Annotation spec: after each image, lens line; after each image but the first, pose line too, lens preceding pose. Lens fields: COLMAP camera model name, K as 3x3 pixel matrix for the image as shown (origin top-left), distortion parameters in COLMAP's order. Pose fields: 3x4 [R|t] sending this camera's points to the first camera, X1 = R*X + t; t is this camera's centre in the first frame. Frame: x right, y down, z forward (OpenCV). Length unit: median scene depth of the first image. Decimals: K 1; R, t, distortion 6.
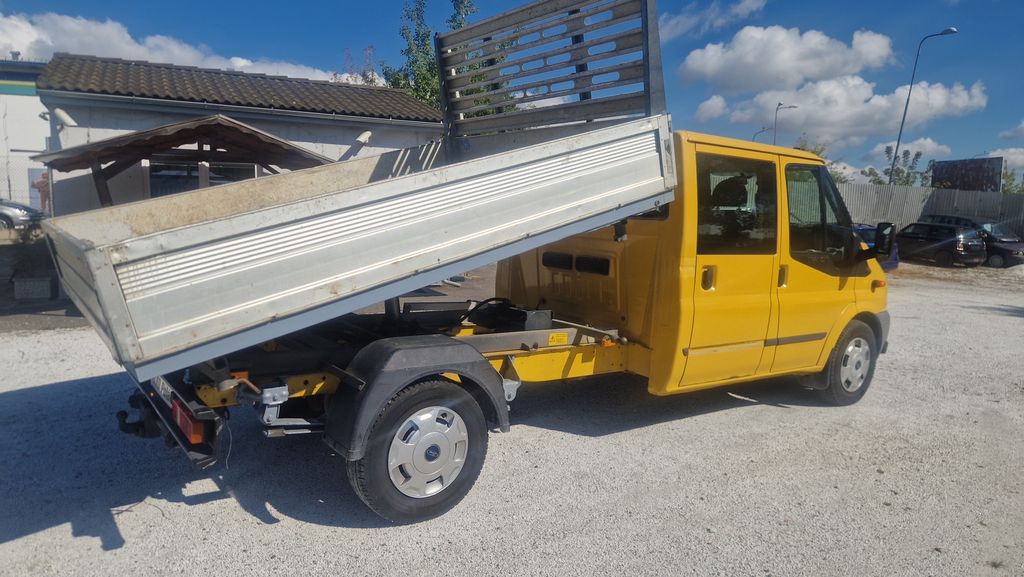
lens RADIAL K [[613.0, 0, 480.6], [0, 613.0, 285.7], [0, 0, 1]] dist [0.101870, -0.073485]
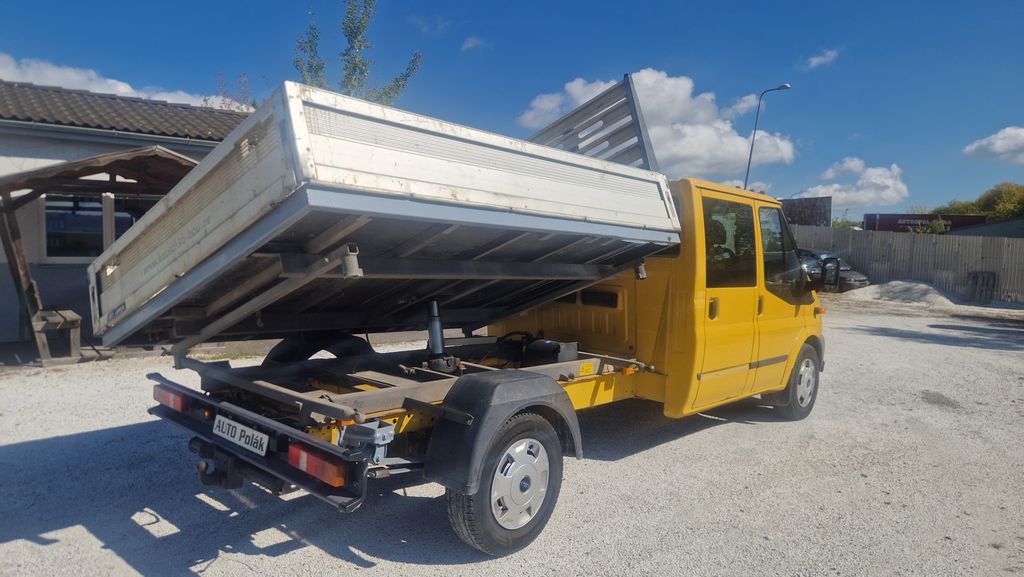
lens RADIAL K [[613.0, 0, 480.6], [0, 613.0, 285.7], [0, 0, 1]] dist [0.101870, -0.073485]
pose [[0.984236, -0.014215, 0.176287, -0.238083], [0.023239, 0.998517, -0.049230, -0.008714], [-0.175326, 0.052551, 0.983107, -0.019098]]
